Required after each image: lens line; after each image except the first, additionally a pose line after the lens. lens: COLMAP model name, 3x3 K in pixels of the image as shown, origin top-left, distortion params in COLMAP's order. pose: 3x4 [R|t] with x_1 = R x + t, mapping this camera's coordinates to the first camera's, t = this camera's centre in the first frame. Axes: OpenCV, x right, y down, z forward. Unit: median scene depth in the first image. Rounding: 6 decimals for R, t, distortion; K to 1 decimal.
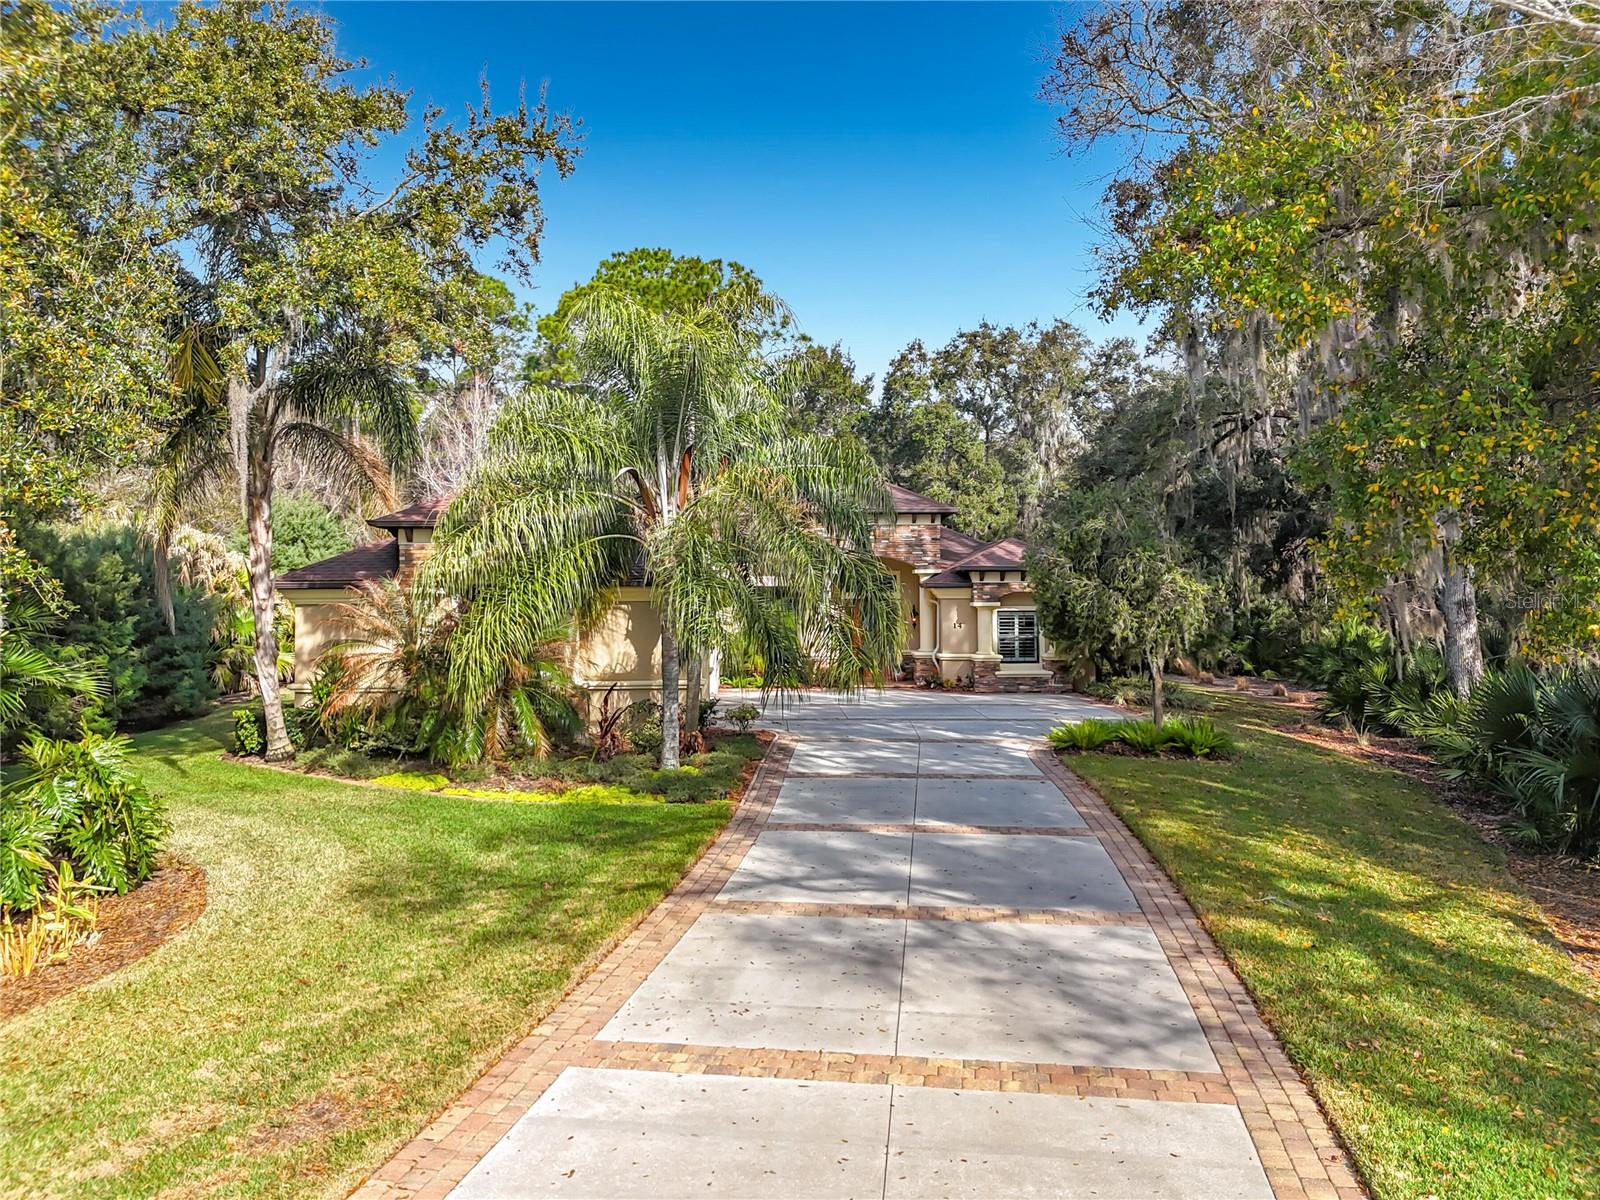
lens RADIAL K [[1163.8, 0, 799.2], [0, 1163.8, 642.8], [0, 0, 1]] dist [0.036238, -0.001797]
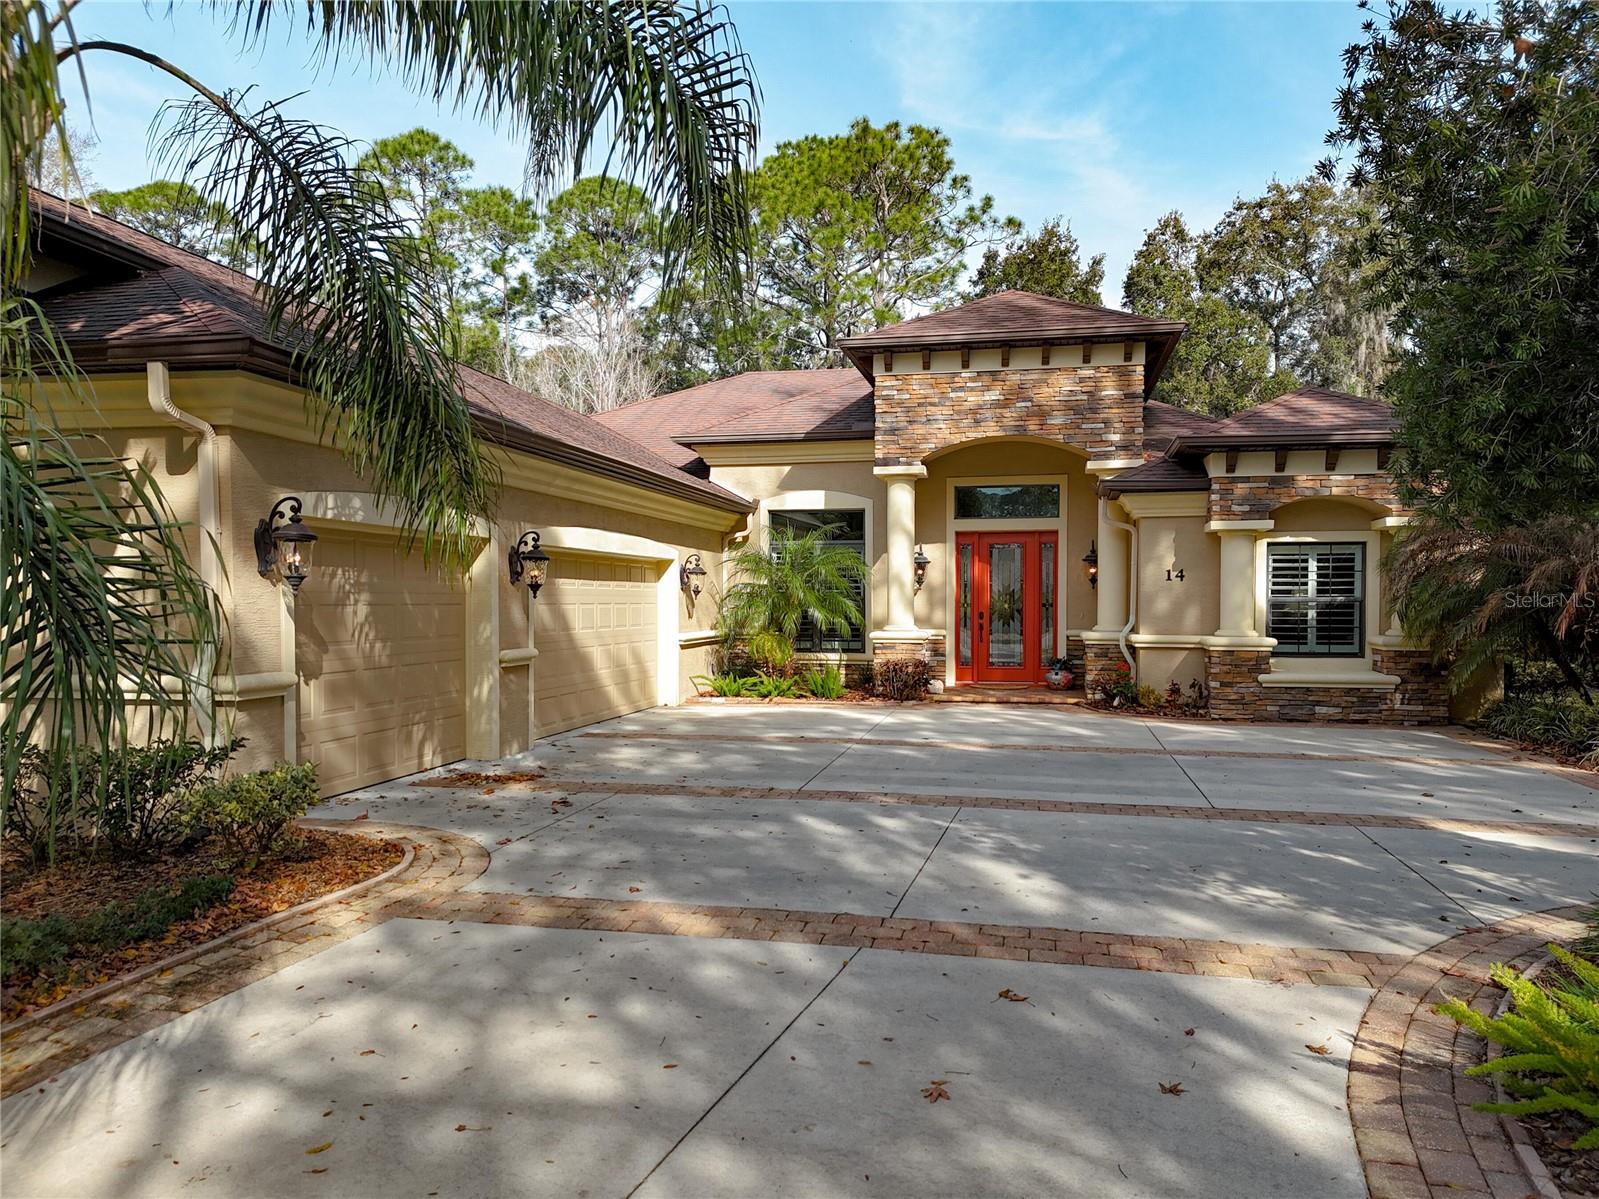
lens RADIAL K [[1163.1, 0, 798.7], [0, 1163.1, 642.3], [0, 0, 1]] dist [0.036238, -0.001797]
pose [[0.972291, 0.011540, -0.233487, 0.097876], [-0.012680, 0.999914, -0.003385, 0.015738], [0.233428, 0.006252, 0.972354, 0.502884]]
